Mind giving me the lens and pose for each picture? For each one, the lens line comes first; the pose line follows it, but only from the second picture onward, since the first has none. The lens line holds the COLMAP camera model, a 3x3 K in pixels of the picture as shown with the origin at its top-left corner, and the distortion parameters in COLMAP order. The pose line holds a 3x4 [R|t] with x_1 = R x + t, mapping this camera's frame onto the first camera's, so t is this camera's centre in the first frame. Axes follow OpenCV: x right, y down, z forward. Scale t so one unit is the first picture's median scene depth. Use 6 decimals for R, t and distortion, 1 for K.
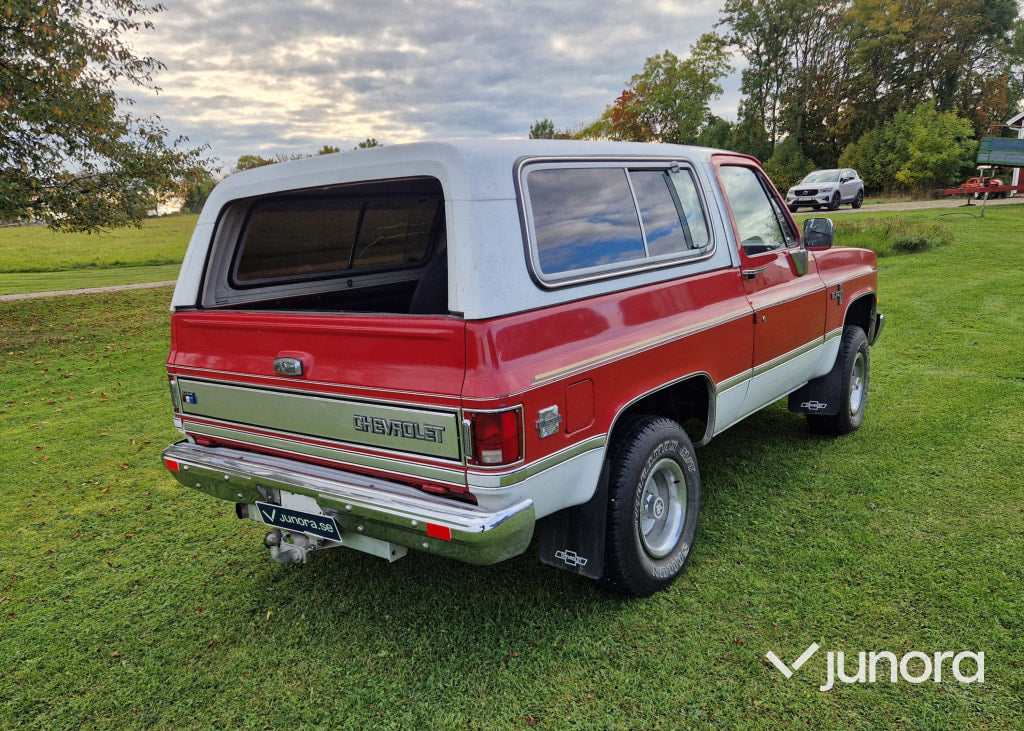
lens RADIAL K [[749.7, 0, 514.5], [0, 749.7, 390.7], [0, 0, 1]] dist [0.082053, -0.074960]
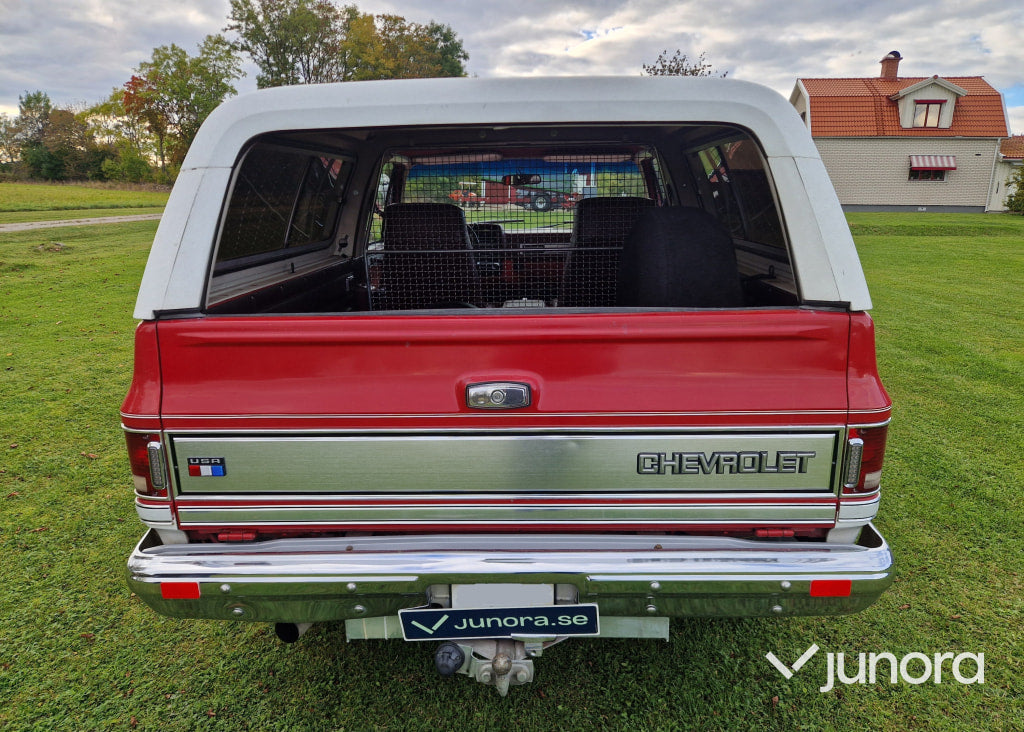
lens RADIAL K [[656.3, 0, 515.0], [0, 656.3, 369.8], [0, 0, 1]] dist [0.050655, -0.037340]
pose [[0.807758, -0.093298, 0.582085, -0.569866], [0.086329, 0.995473, 0.039757, -0.069847], [-0.583159, 0.018137, 0.812155, 0.487860]]
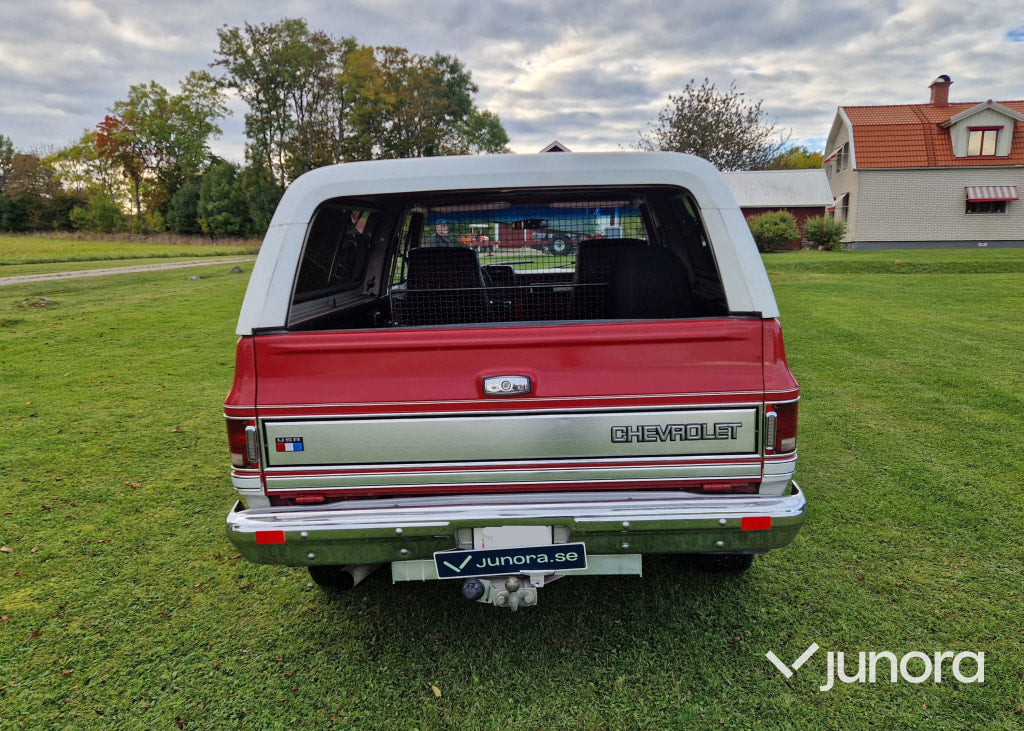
lens RADIAL K [[743.2, 0, 531.5], [0, 743.2, 384.7], [0, 0, 1]] dist [0.066619, -0.051927]
pose [[0.808967, -0.070115, 0.583657, -0.725722], [0.104504, 0.994200, -0.025411, -0.006611], [-0.578490, 0.081551, 0.811602, 0.252353]]
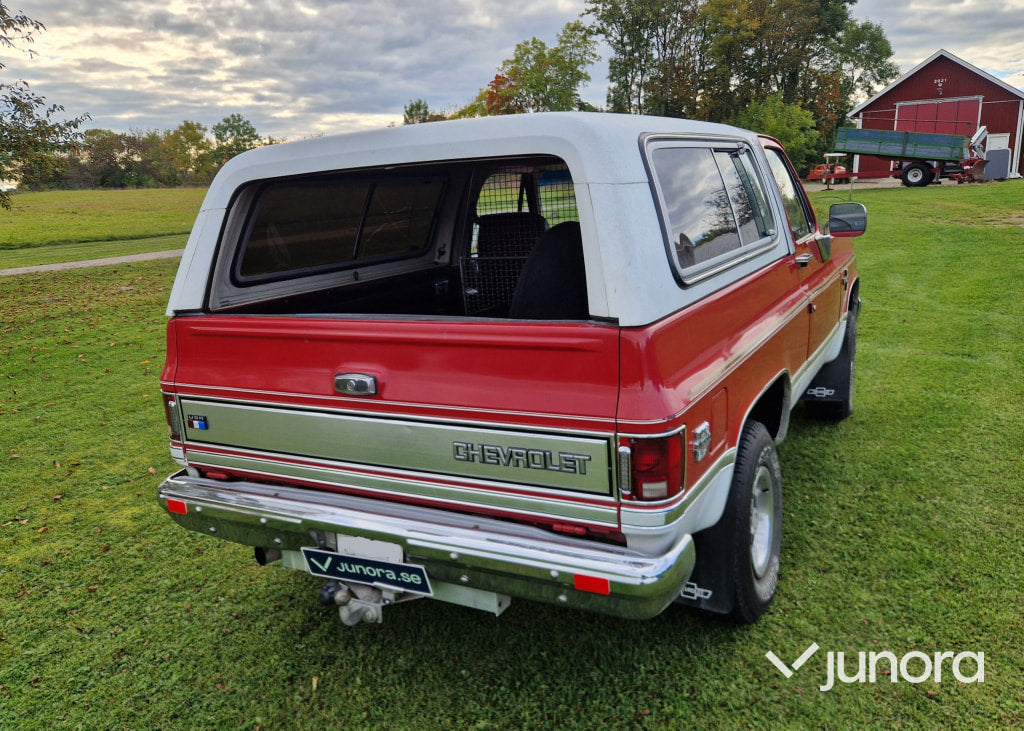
lens RADIAL K [[747.9, 0, 528.0], [0, 747.9, 363.6], [0, 0, 1]] dist [0.063650, -0.053329]
pose [[0.985027, -0.032727, 0.169263, -0.232576], [0.034125, 0.999403, -0.005353, -0.040122], [-0.168986, 0.011049, 0.985556, 0.152524]]
